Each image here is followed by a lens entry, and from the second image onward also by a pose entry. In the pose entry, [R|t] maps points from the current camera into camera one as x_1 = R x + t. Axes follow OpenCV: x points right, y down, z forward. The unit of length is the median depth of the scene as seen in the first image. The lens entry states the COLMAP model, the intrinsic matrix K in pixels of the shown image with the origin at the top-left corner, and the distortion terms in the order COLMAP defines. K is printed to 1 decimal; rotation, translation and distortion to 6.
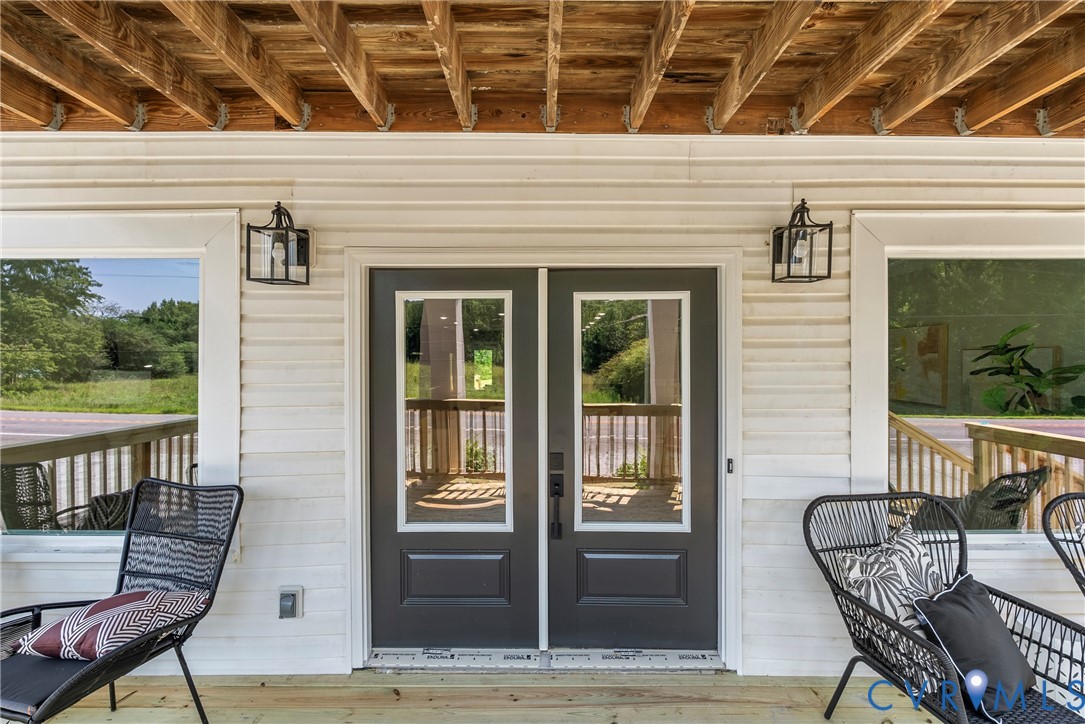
lens RADIAL K [[475.7, 0, 542.5], [0, 475.7, 362.0], [0, 0, 1]] dist [-0.004670, -0.000659]
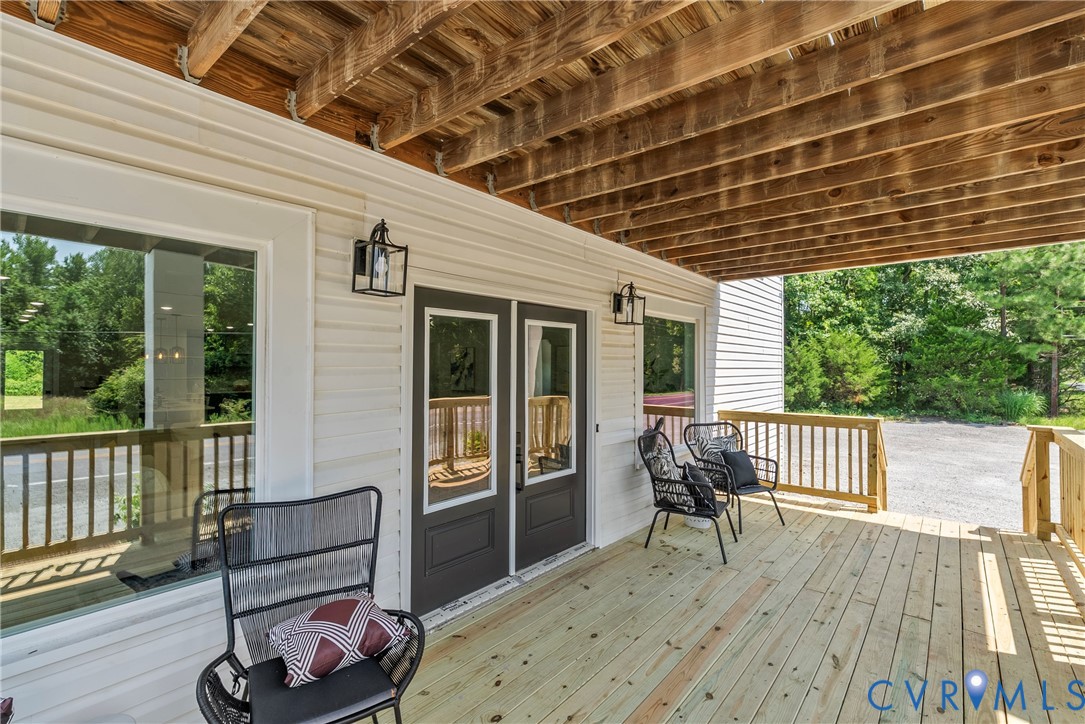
lens RADIAL K [[494.3, 0, 542.6], [0, 494.3, 368.0], [0, 0, 1]] dist [-0.000369, 0.000048]
pose [[0.642021, -0.002568, 0.766683, -1.058544], [0.006184, 0.999979, -0.001829, 0.004143], [-0.766662, 0.005916, 0.642024, 0.002282]]
